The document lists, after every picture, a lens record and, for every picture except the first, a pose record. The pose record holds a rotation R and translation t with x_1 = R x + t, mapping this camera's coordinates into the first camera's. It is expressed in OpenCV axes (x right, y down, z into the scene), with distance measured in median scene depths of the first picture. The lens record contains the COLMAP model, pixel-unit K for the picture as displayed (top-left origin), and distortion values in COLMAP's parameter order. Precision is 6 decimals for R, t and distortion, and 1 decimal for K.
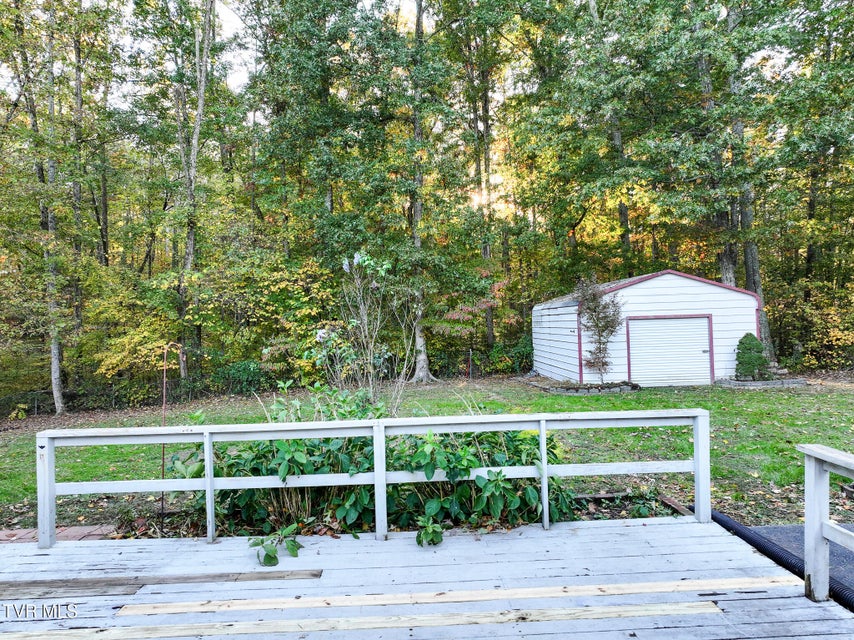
lens RADIAL K [[601.0, 0, 426.2], [0, 601.0, 320.1], [0, 0, 1]] dist [0.006126, 0.016352]
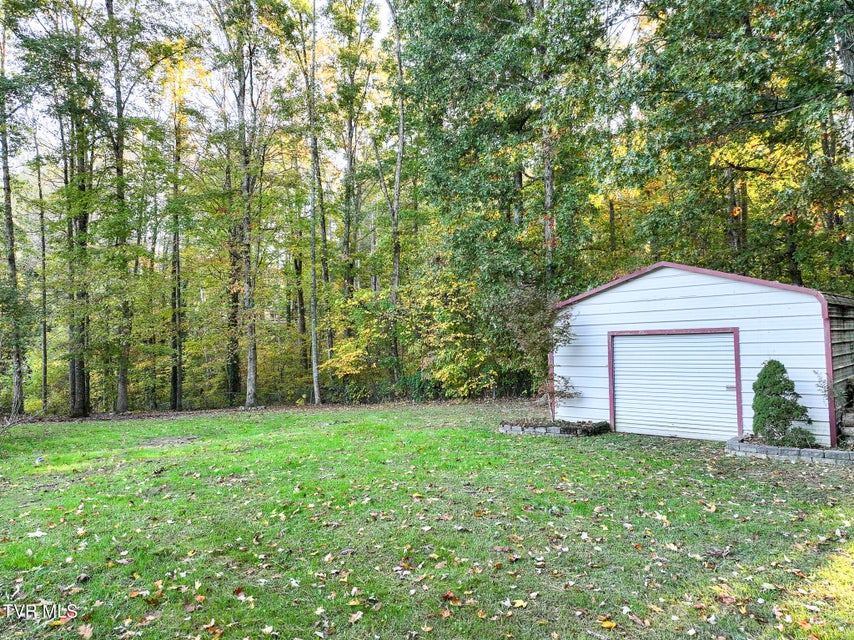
lens RADIAL K [[601.0, 0, 426.6], [0, 601.0, 319.8], [0, 0, 1]] dist [0.006126, 0.016352]
pose [[0.706677, -0.013959, -0.707398, 0.686134], [0.004920, 0.999878, -0.014815, -0.010591], [0.707519, 0.006989, 0.706660, 0.339891]]
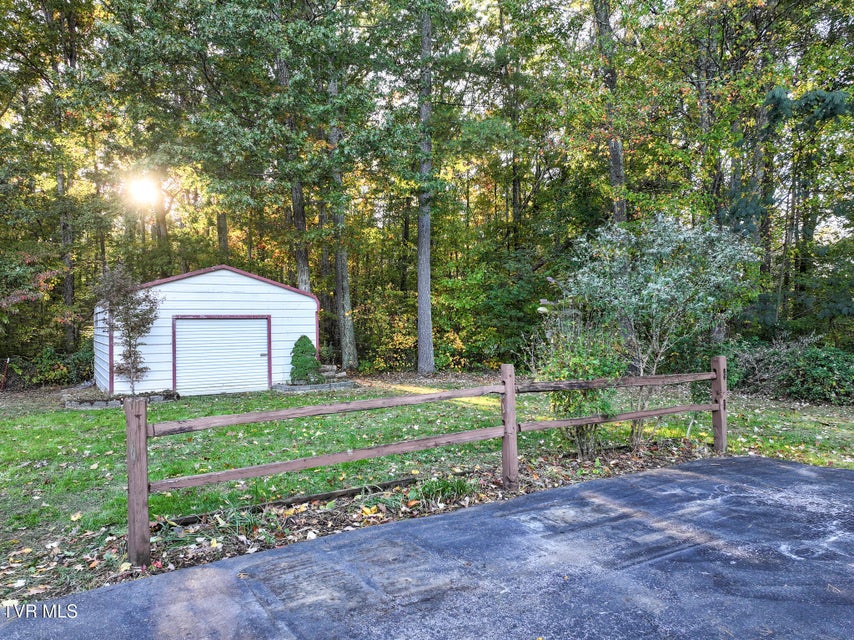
lens RADIAL K [[601.0, 0, 428.0], [0, 601.0, 318.0], [0, 0, 1]] dist [0.006126, 0.016352]
pose [[0.868228, 0.026363, 0.495464, 0.221407], [-0.018449, 0.999612, -0.020859, 0.009455], [-0.495822, 0.008970, 0.868378, 0.059662]]
